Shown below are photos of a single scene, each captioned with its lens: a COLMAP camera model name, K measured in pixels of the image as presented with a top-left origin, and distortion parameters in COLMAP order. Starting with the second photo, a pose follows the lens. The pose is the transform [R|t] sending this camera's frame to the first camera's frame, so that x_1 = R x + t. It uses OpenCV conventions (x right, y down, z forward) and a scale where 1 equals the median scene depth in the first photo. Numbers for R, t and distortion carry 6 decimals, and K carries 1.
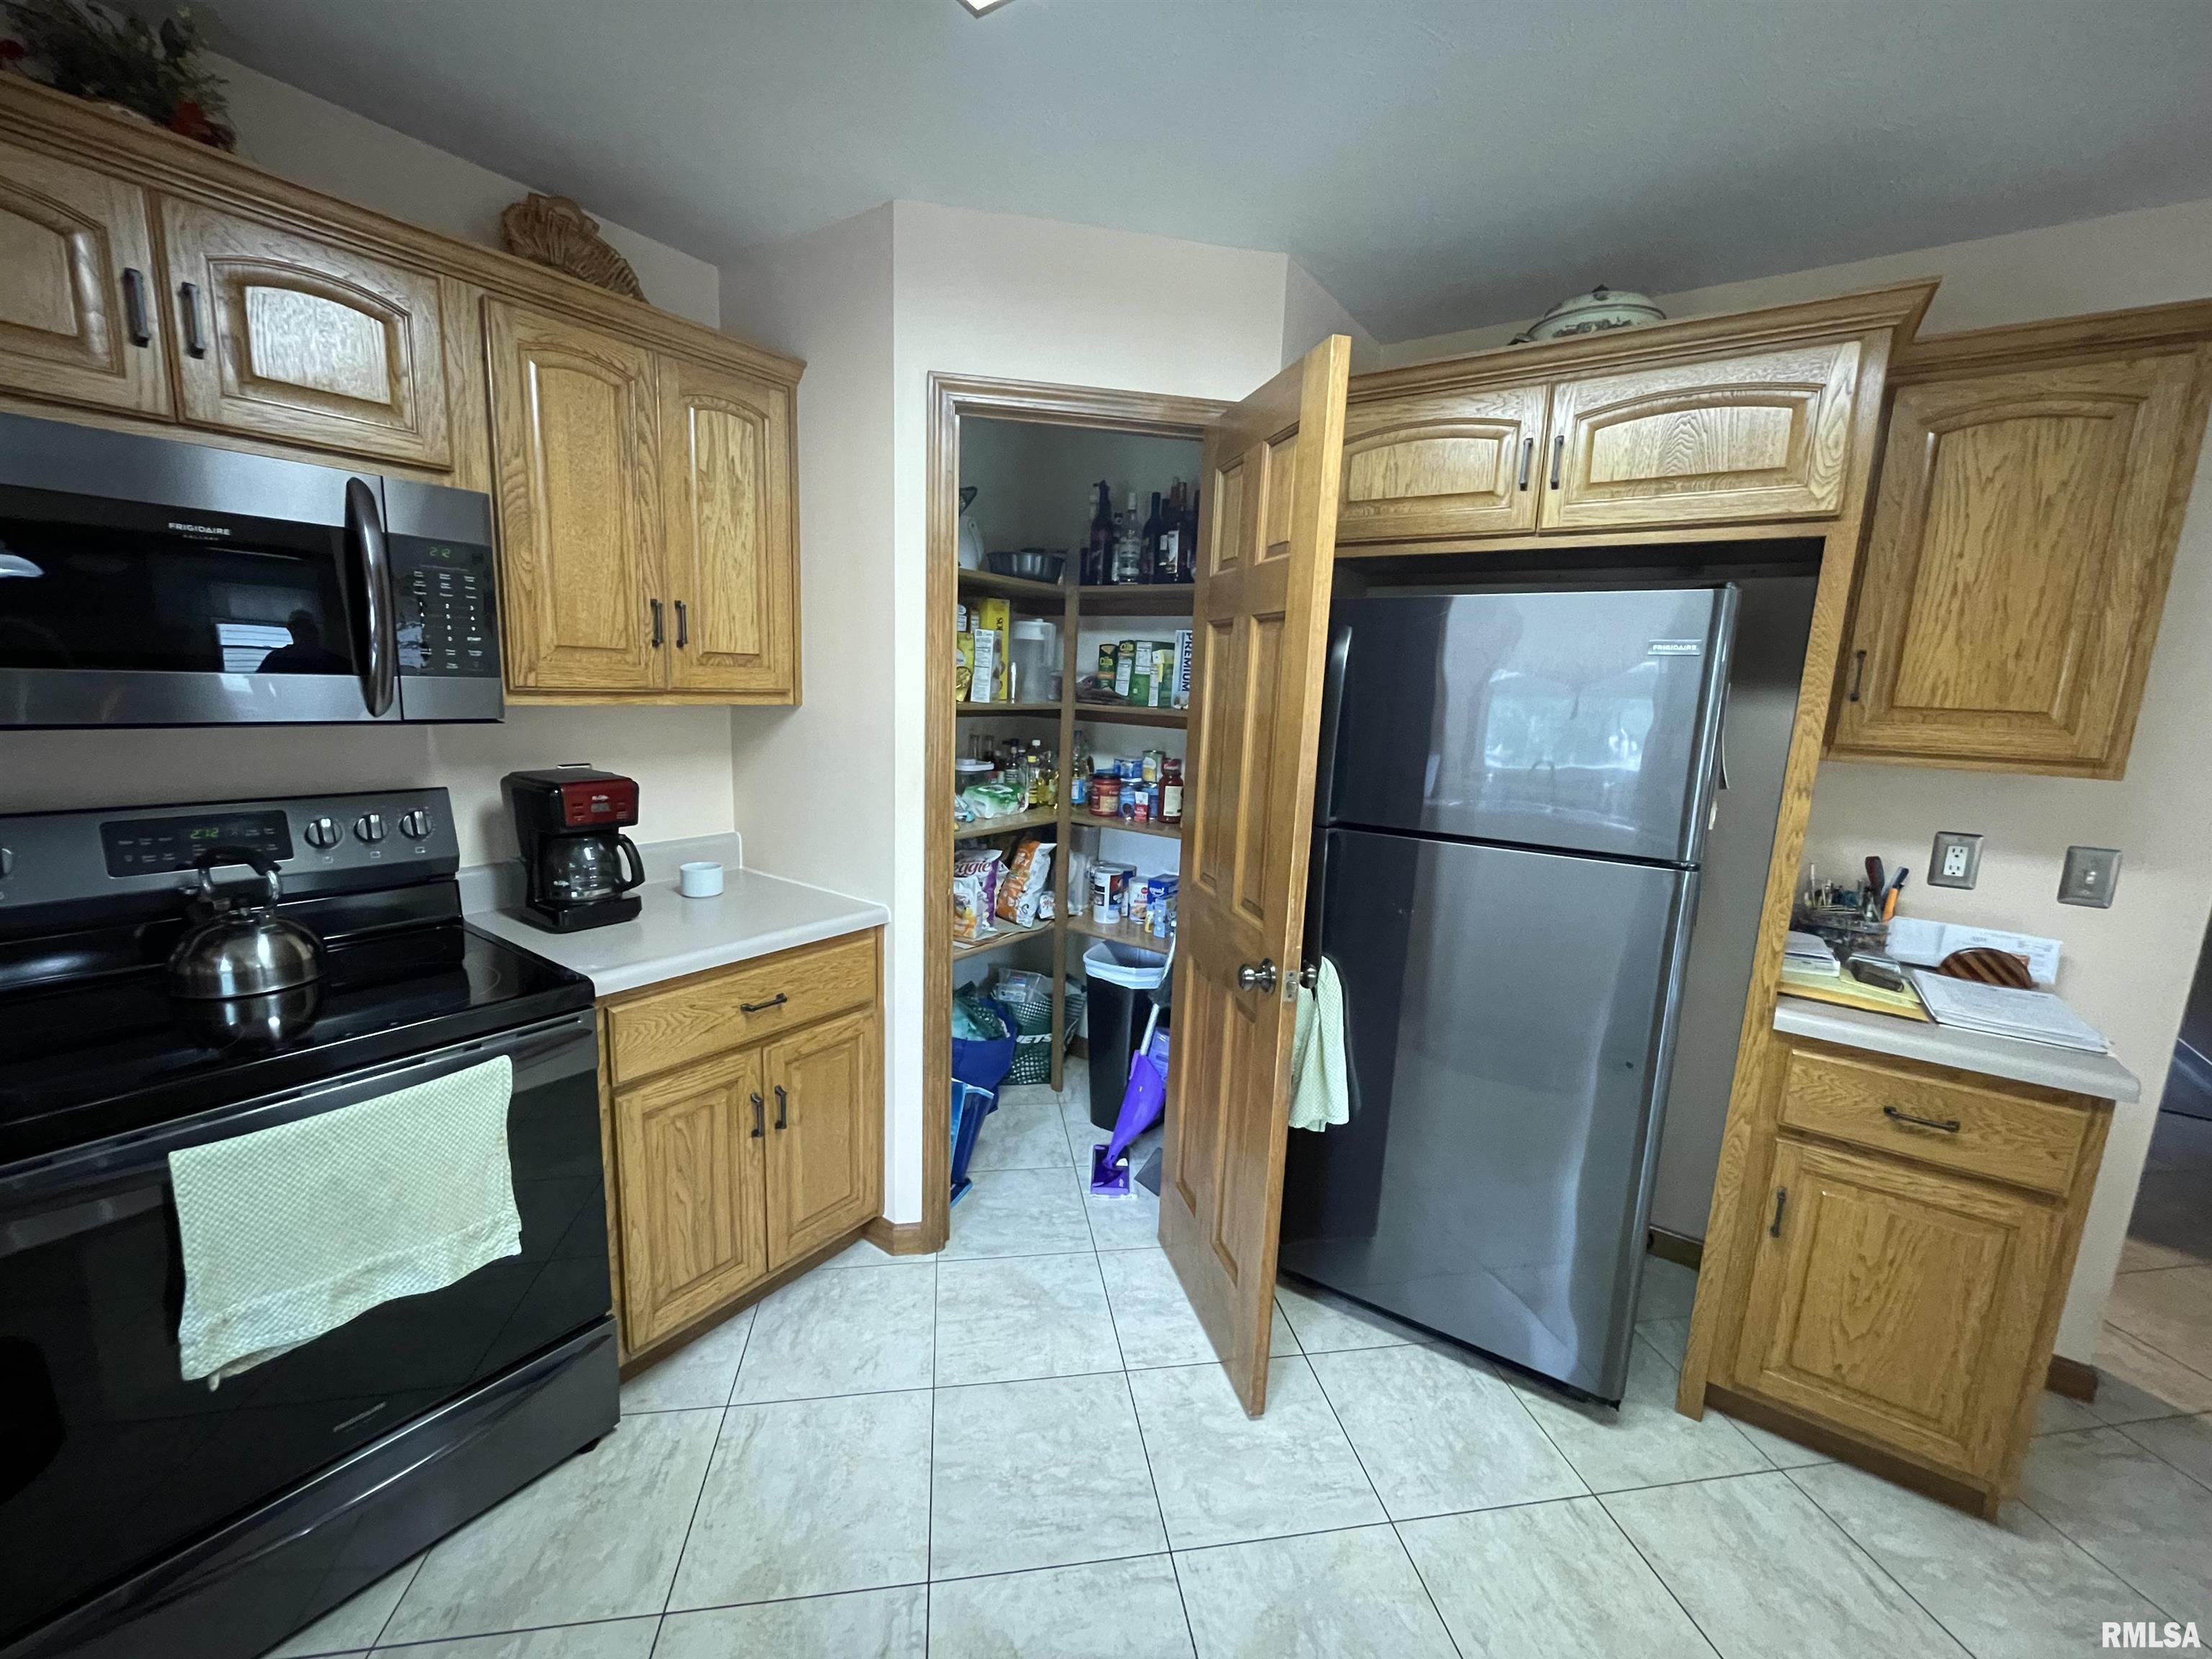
lens RADIAL K [[889.9, 0, 1107.5], [0, 889.9, 826.8], [0, 0, 1]] dist [-0.002341, -0.000274]
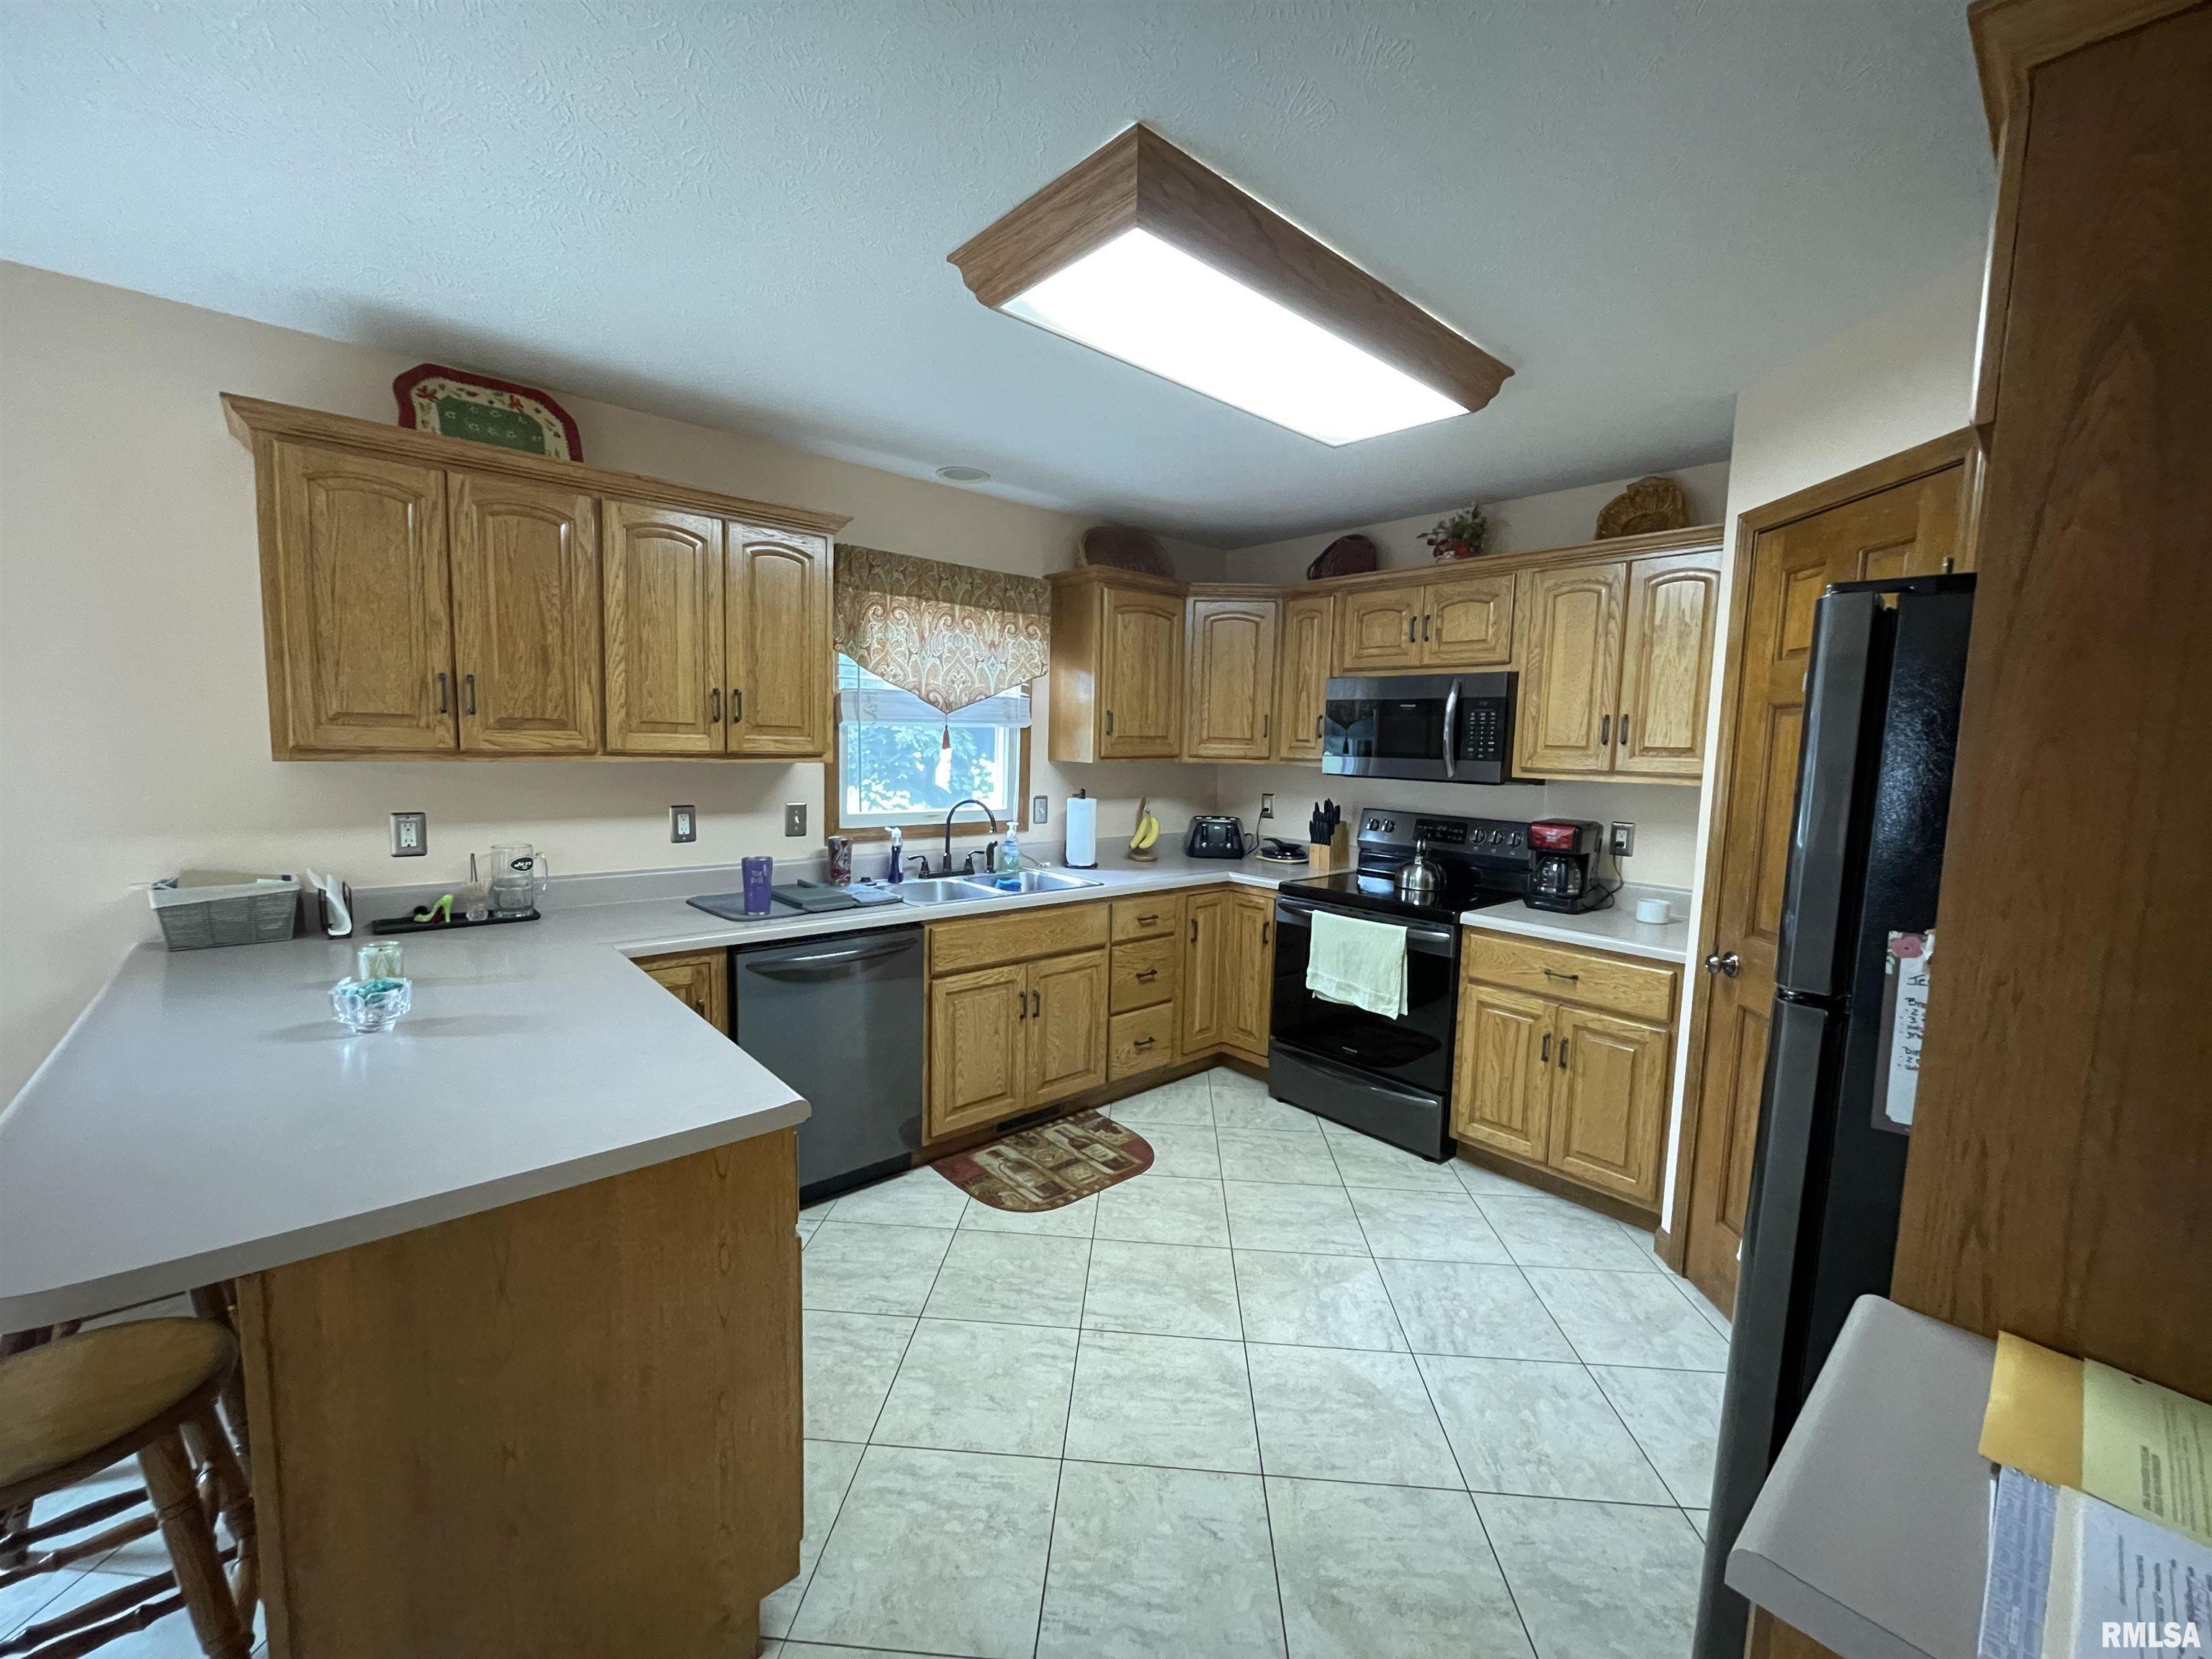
lens RADIAL K [[889.9, 0, 1107.5], [0, 889.9, 826.8], [0, 0, 1]] dist [-0.002341, -0.000274]
pose [[-0.221958, 0.050347, -0.973756, 1.337991], [-0.197185, 0.975714, 0.095394, -0.041810], [0.954910, 0.213184, -0.206640, 0.568599]]
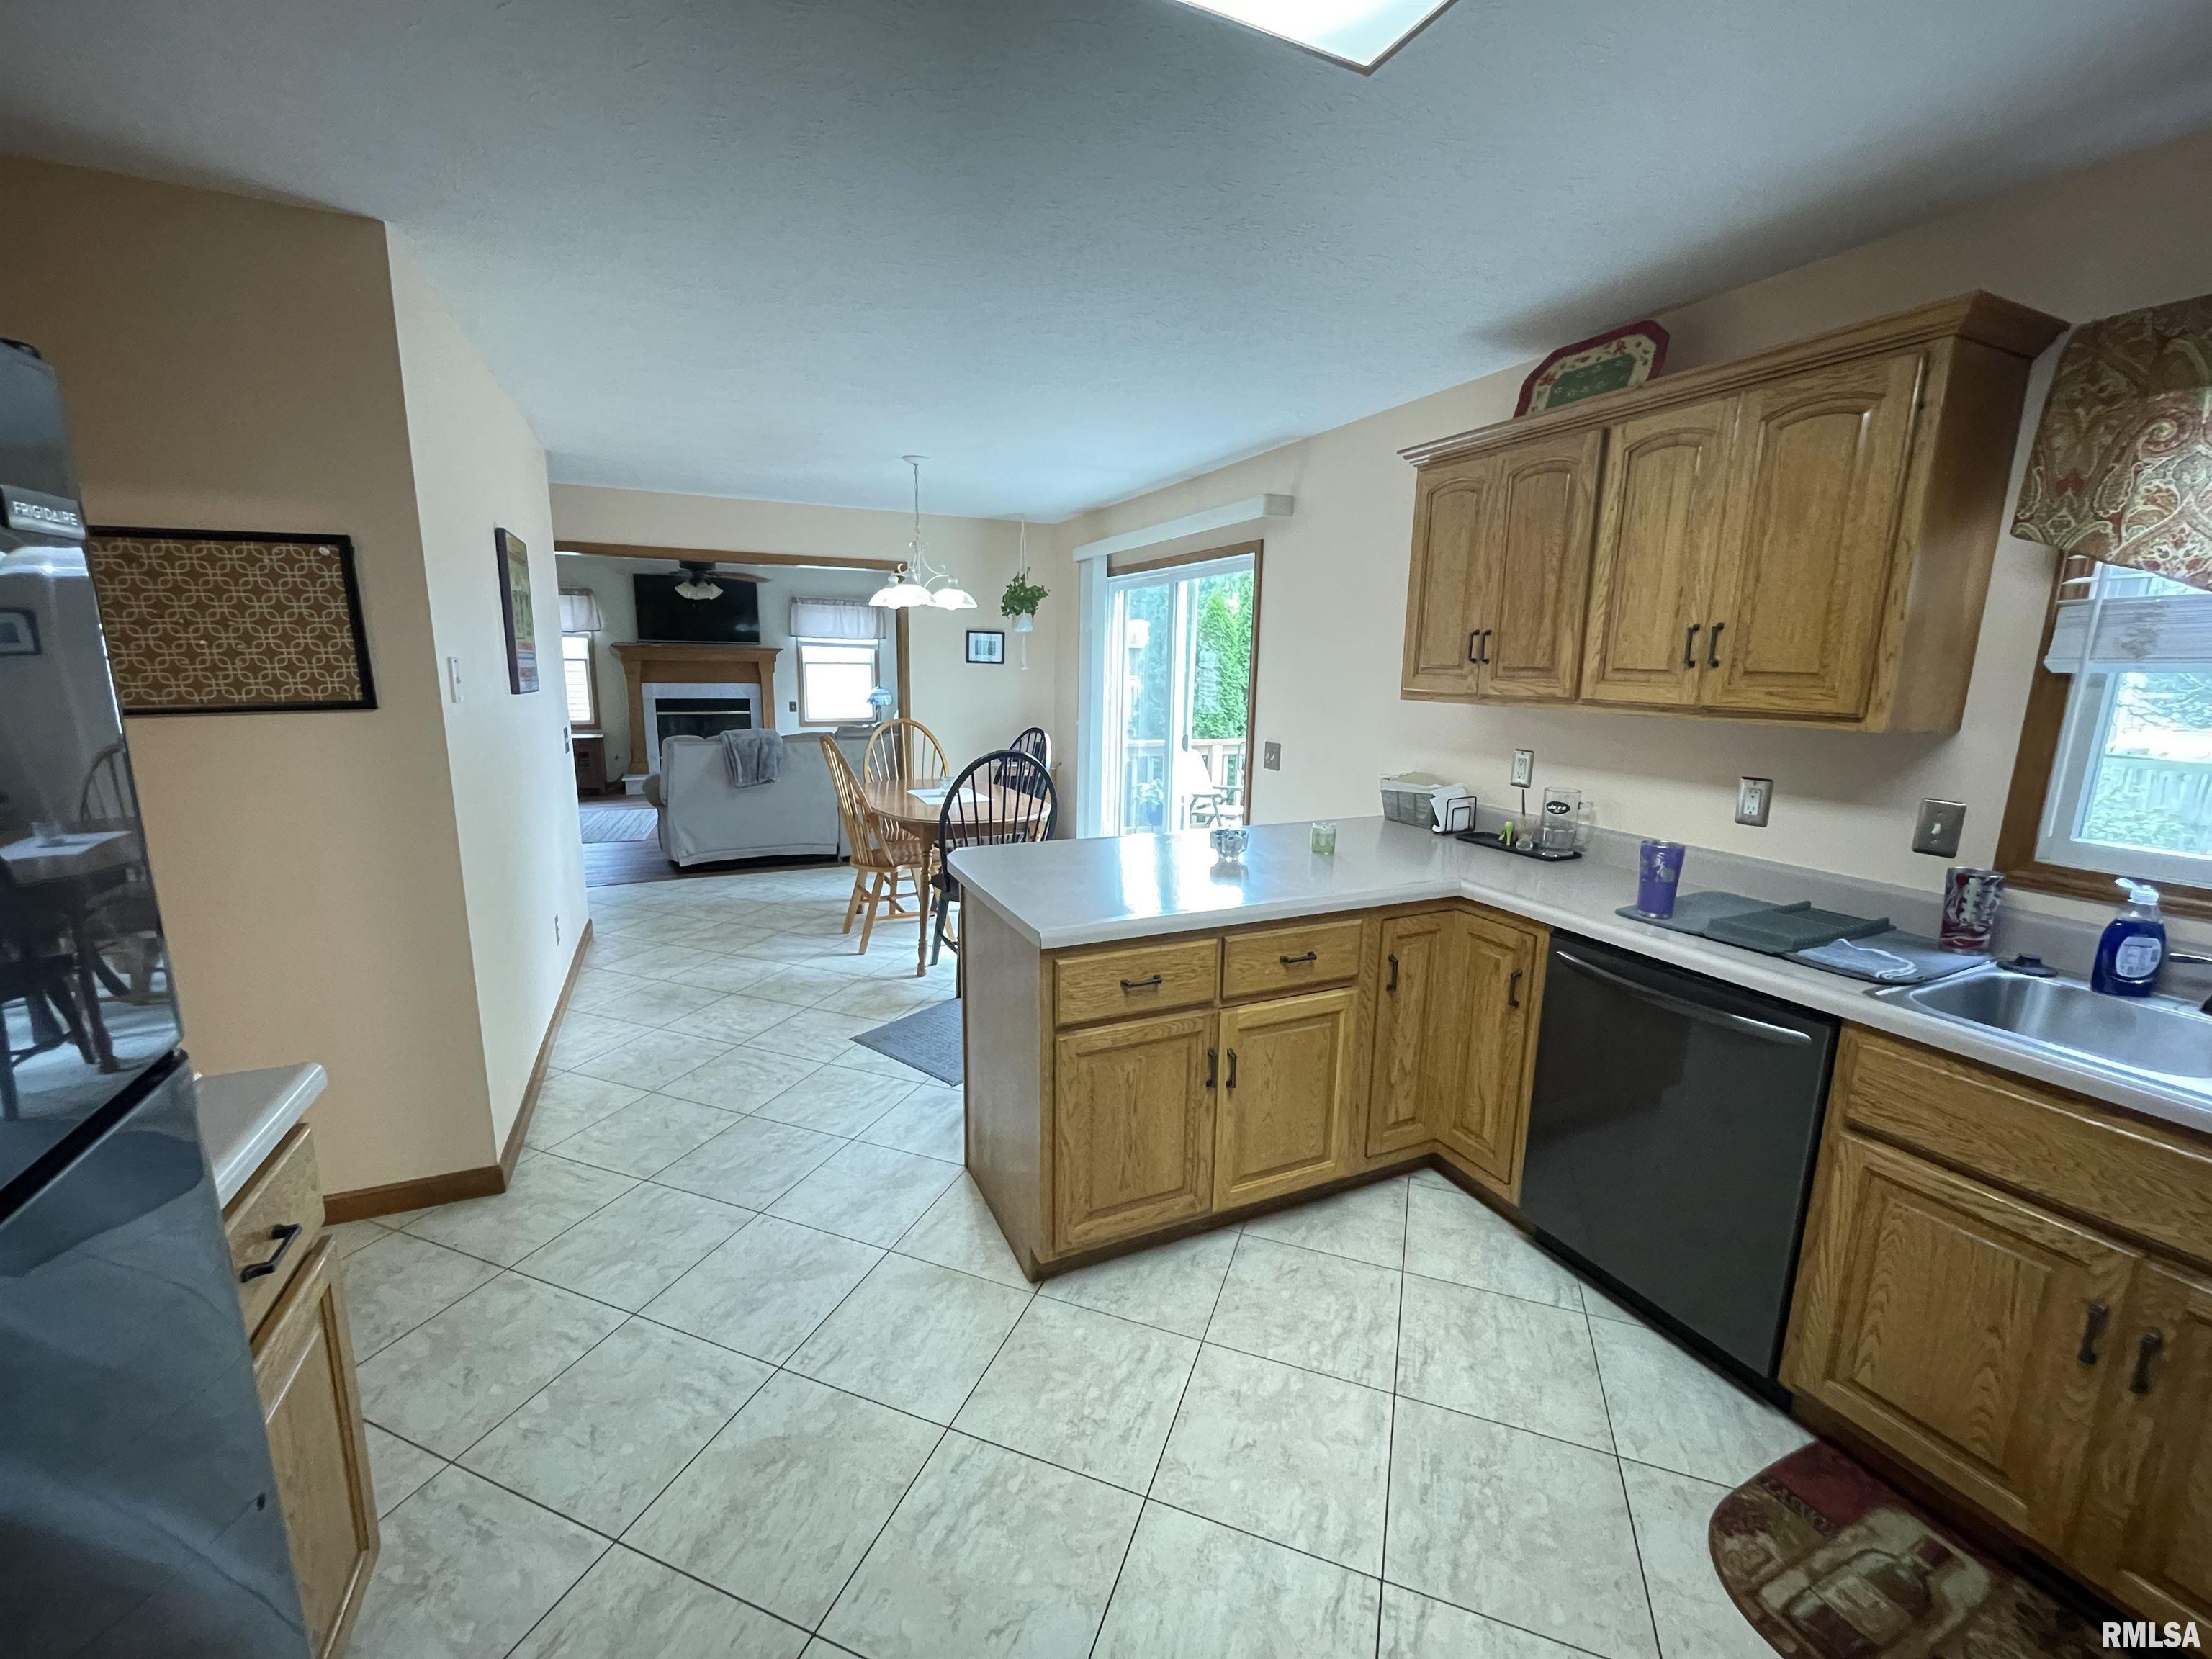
lens RADIAL K [[896.1, 0, 1099.9], [0, 896.1, 828.3], [0, 0, 1]] dist [-0.000052, -0.000159]
pose [[-0.865620, -0.146465, 0.478800, 0.060466], [0.030896, 0.938813, 0.343039, -0.176448], [-0.499747, 0.311735, -0.808130, 1.020738]]
